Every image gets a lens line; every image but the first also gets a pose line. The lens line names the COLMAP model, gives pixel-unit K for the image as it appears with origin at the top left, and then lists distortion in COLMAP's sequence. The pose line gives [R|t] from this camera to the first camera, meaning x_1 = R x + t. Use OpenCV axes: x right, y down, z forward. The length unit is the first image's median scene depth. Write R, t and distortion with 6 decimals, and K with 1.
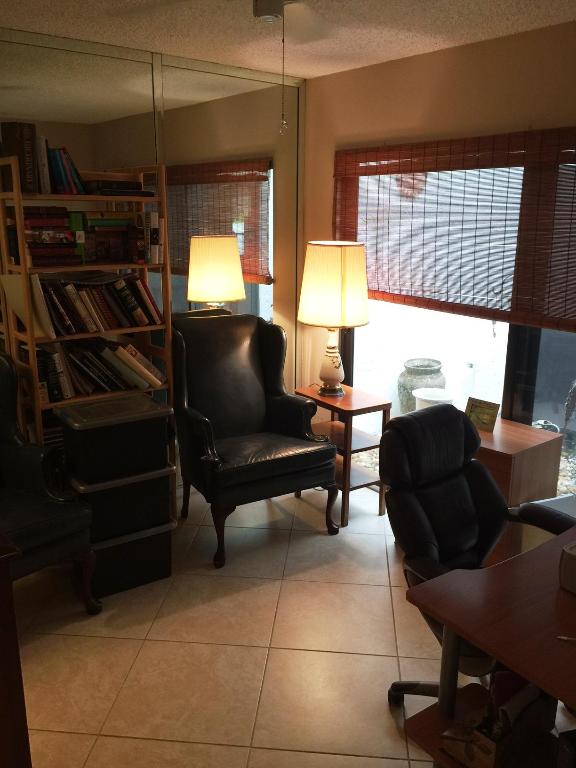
lens RADIAL K [[660.7, 0, 288.0], [0, 660.7, 384.0], [0, 0, 1]] dist [0.083895, -0.125083]
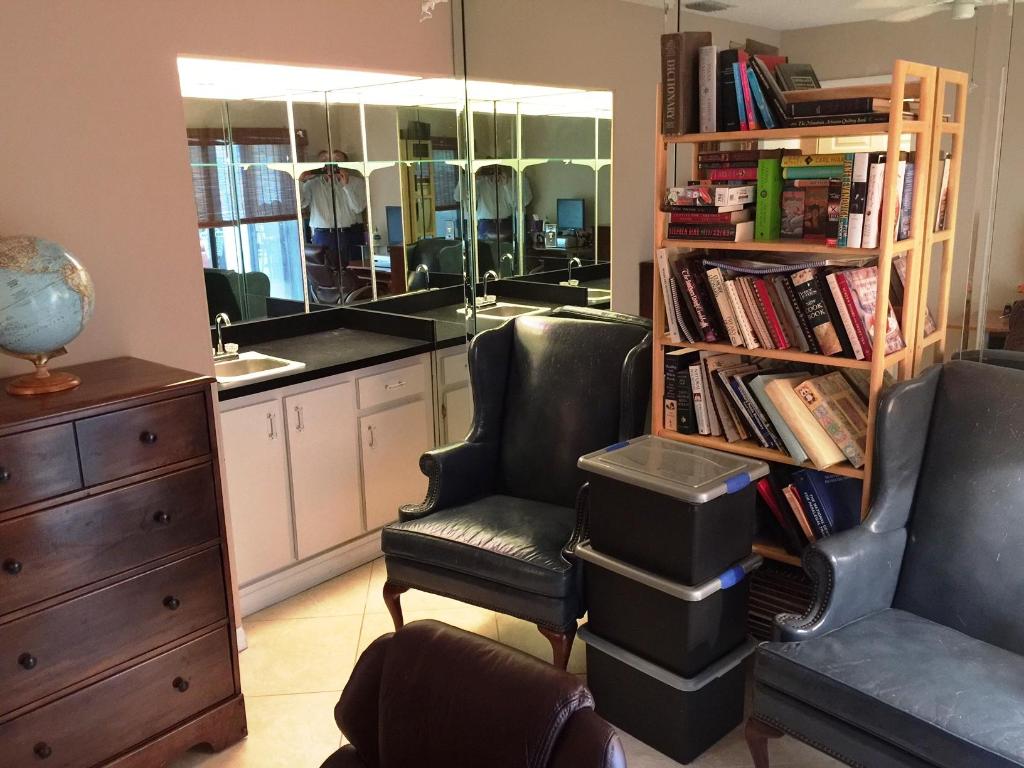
lens RADIAL K [[881.0, 0, 513.1], [0, 881.0, 374.3], [0, 0, 1]] dist [0.083895, -0.125083]
pose [[0.173897, 0.217916, -0.960350, 0.481147], [-0.218934, 0.959358, 0.178047, -0.154053], [0.960119, 0.179291, 0.214538, 0.612396]]
